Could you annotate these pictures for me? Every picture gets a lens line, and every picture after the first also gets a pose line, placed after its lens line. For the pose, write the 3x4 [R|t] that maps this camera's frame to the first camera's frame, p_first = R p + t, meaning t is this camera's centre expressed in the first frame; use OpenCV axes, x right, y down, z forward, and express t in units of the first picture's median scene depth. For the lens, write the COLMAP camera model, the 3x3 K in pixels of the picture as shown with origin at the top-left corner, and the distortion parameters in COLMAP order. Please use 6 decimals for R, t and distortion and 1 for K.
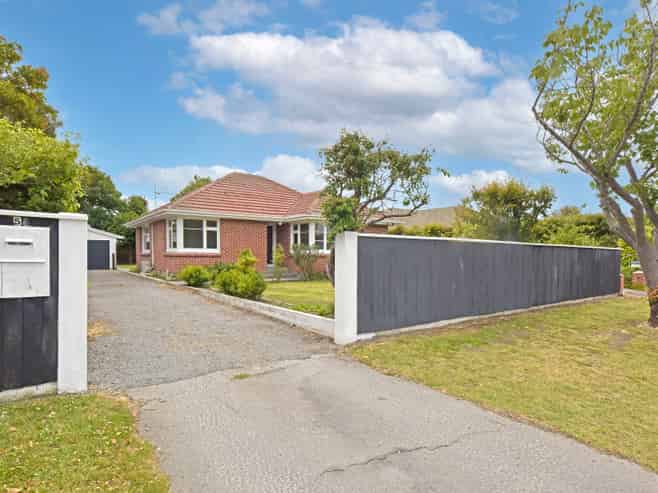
lens RADIAL K [[325.7, 0, 331.7], [0, 325.7, 249.6], [0, 0, 1]] dist [0.004501, -0.000067]
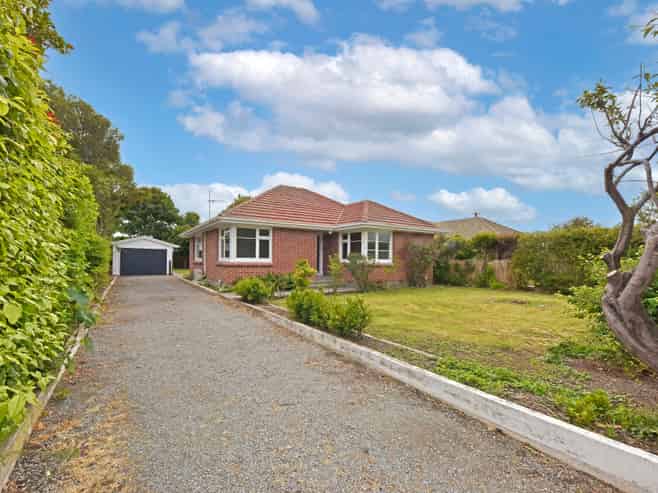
lens RADIAL K [[262.0, 0, 327.9], [0, 262.0, 244.7], [0, 0, 1]] dist [-0.003529, 0.000012]
pose [[0.998482, -0.001493, -0.055068, -0.126666], [-0.000806, 0.999130, -0.041699, -0.010023], [0.055082, 0.041680, 0.997612, 0.213778]]
